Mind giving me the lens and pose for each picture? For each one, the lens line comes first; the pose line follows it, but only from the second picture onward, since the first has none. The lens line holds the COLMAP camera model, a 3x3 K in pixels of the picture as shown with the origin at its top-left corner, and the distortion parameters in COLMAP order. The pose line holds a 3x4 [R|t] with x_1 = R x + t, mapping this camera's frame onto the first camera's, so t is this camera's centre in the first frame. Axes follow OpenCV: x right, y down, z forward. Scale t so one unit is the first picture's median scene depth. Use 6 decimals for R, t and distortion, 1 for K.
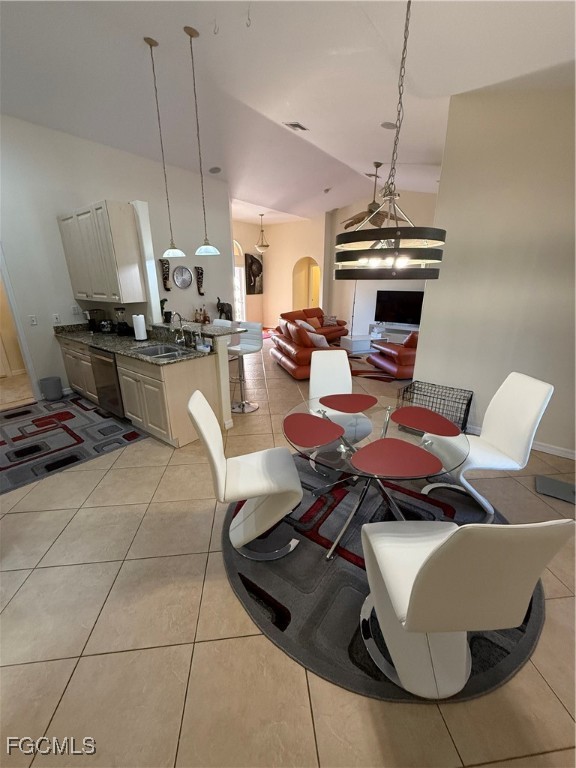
lens RADIAL K [[305.1, 0, 287.9], [0, 305.1, 381.4], [0, 0, 1]] dist [0.000818, -0.000490]
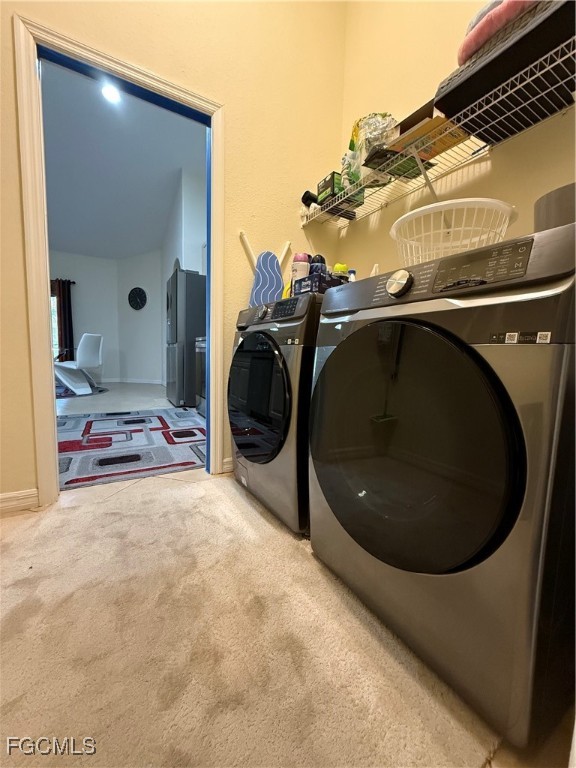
lens RADIAL K [[305.1, 0, 287.9], [0, 305.1, 381.4], [0, 0, 1]] dist [0.000818, -0.000490]
pose [[-0.930219, -0.056817, 0.362580, -1.502756], [0.086606, 0.926058, 0.367309, -0.212039], [-0.356639, 0.373079, -0.856516, 1.453872]]
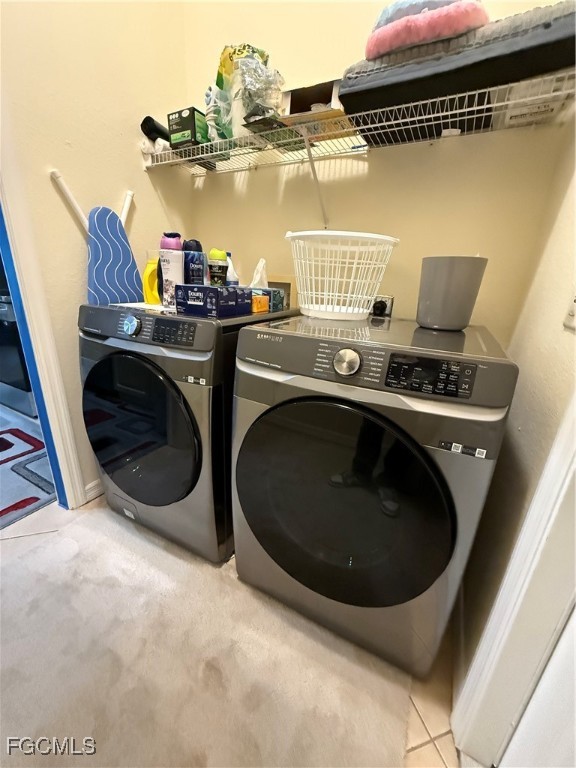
lens RADIAL K [[305.1, 0, 287.9], [0, 305.1, 381.4], [0, 0, 1]] dist [0.000818, -0.000490]
pose [[-0.983728, 0.012962, -0.179194, -1.413834], [-0.095972, 0.805254, 0.585111, -0.300358], [0.151881, 0.592788, -0.790908, 1.378972]]
